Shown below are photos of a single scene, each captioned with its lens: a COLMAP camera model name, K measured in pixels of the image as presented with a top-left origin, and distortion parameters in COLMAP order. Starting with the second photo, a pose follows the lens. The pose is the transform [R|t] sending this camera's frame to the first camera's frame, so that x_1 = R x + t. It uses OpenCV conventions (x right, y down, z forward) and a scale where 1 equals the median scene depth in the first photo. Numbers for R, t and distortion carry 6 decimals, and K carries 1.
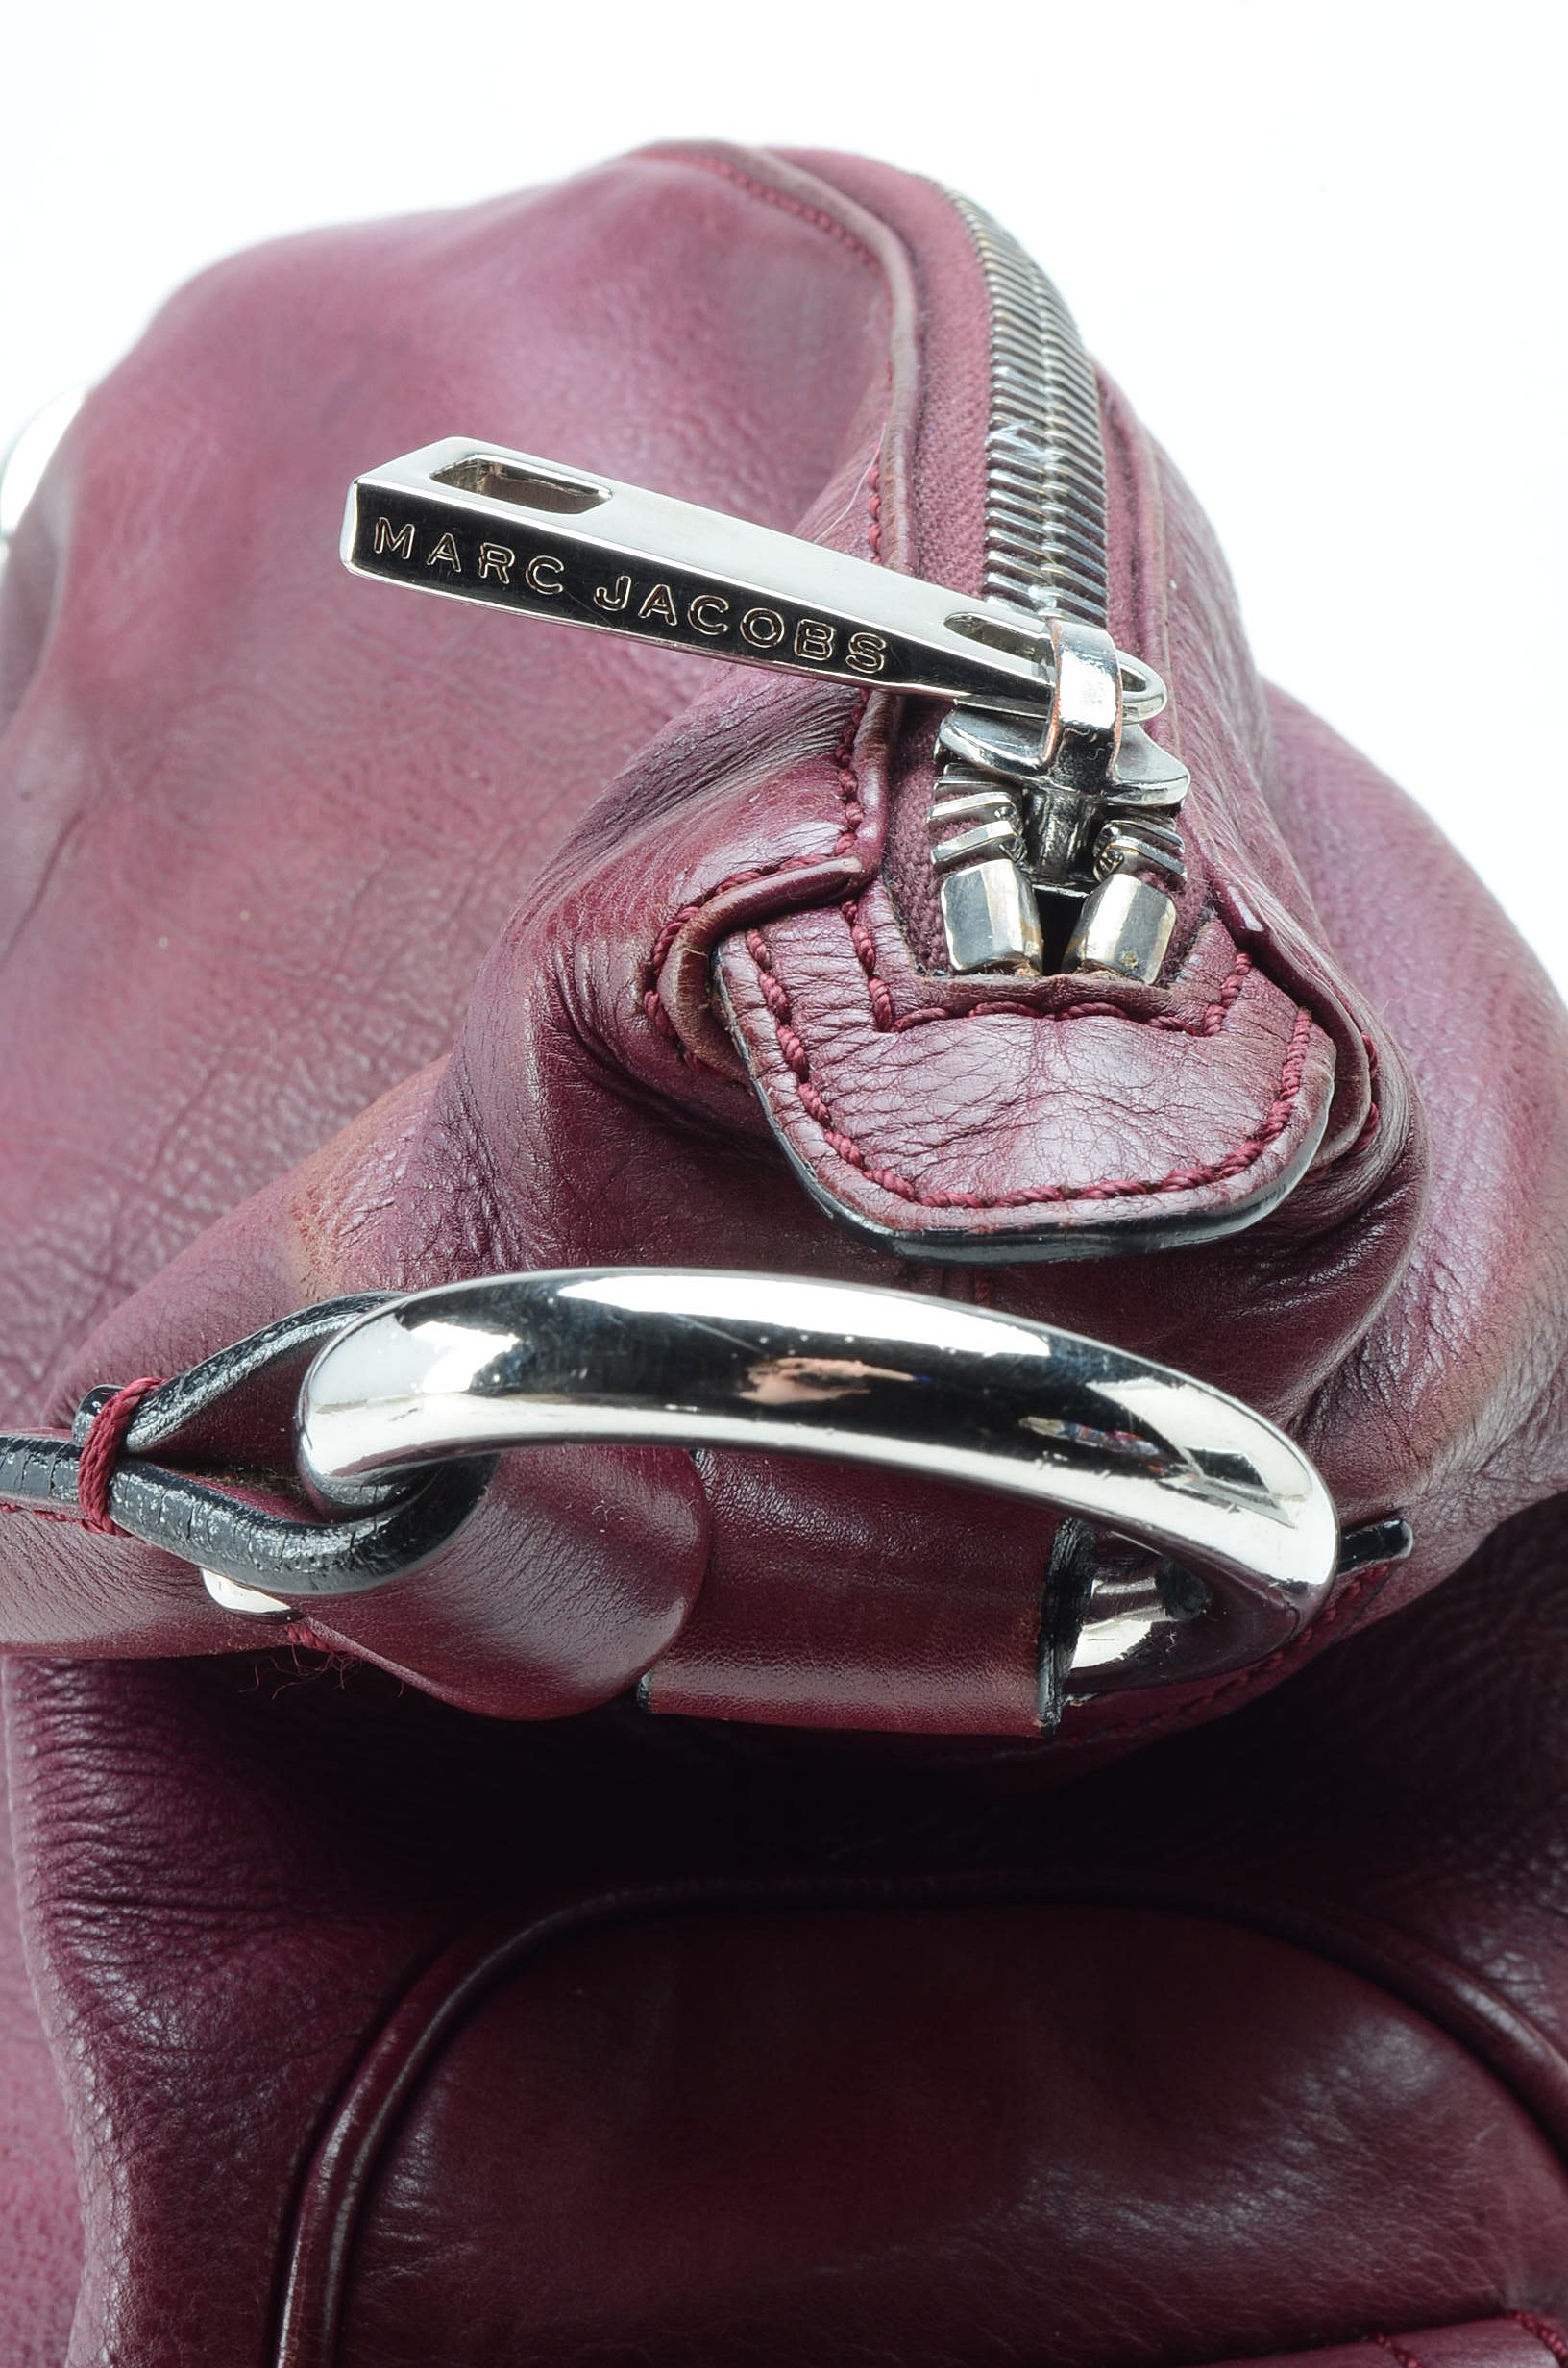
lens RADIAL K [[5607.8, 0, 765.9], [0, 5607.8, 1175.0], [0, 0, 1]] dist [0.016290, 0.000000]
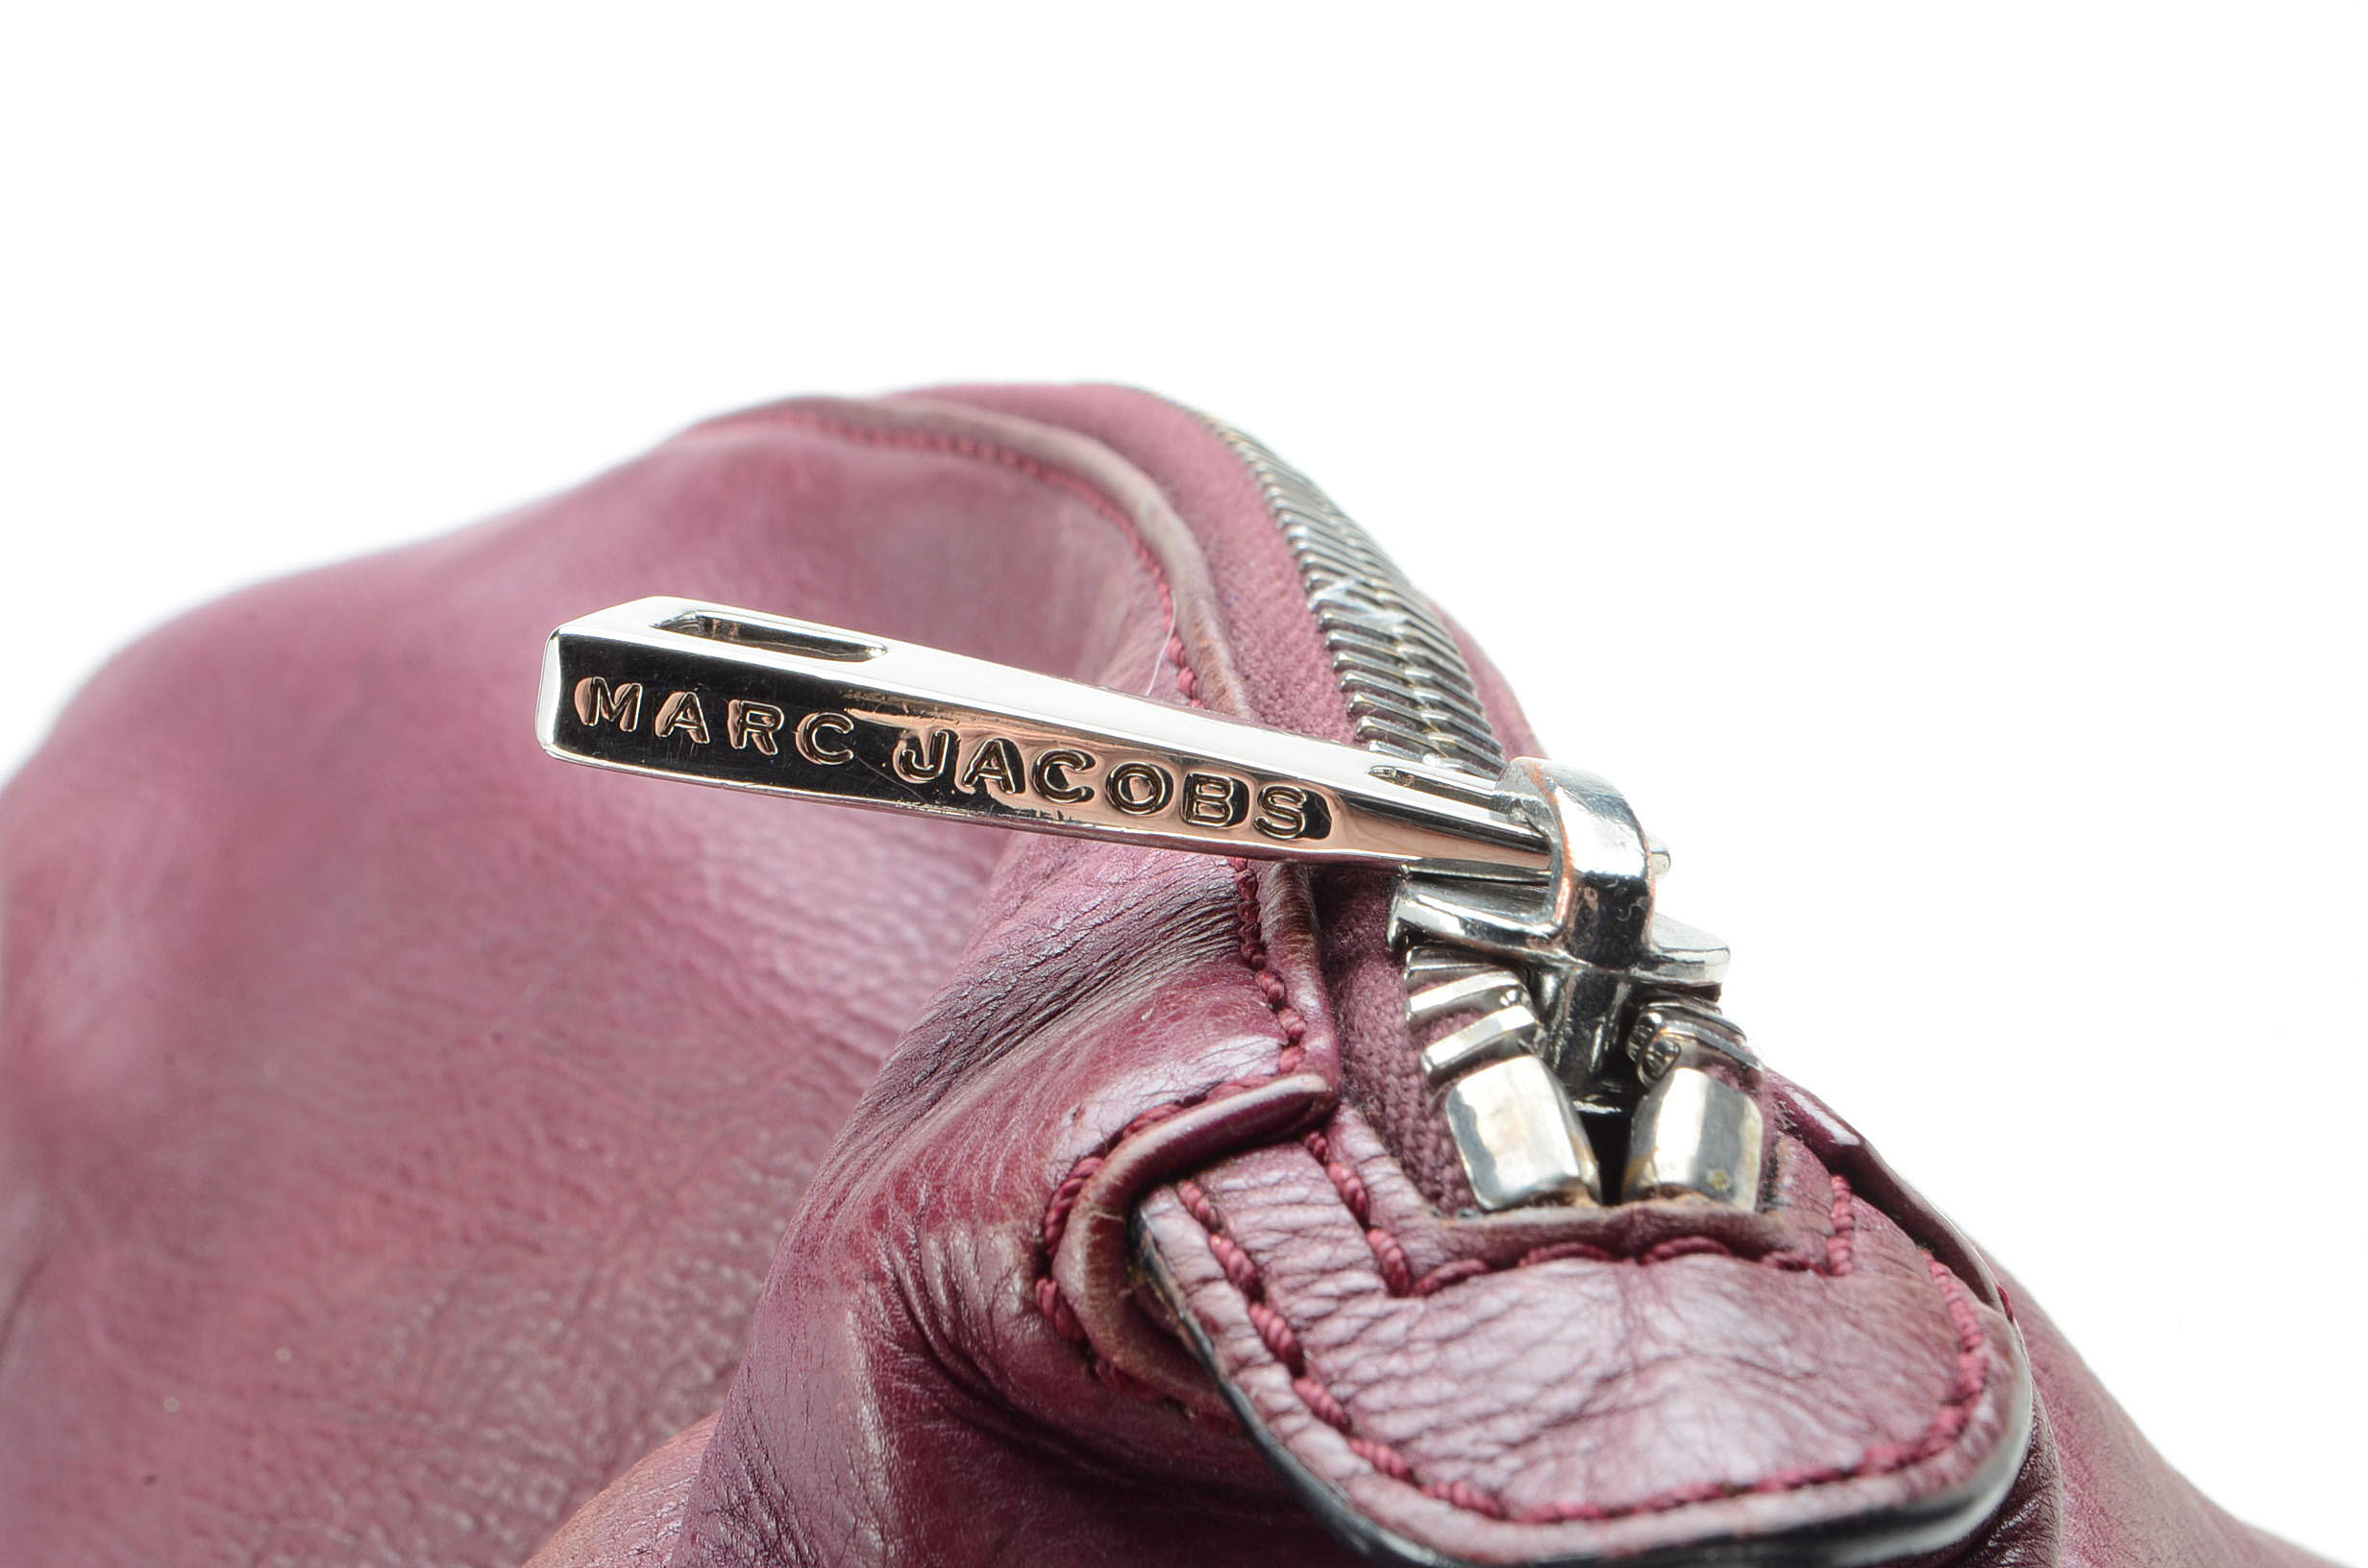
lens RADIAL K [[5607.8, 0, 1209.2], [0, 5607.8, 803.7], [0, 0, 1]] dist [0.016290, 0.000000]
pose [[0.989890, -0.060211, 0.128420, -0.083195], [0.081480, 0.982517, -0.167397, 0.027276], [-0.116095, 0.176168, 0.977490, 0.277558]]
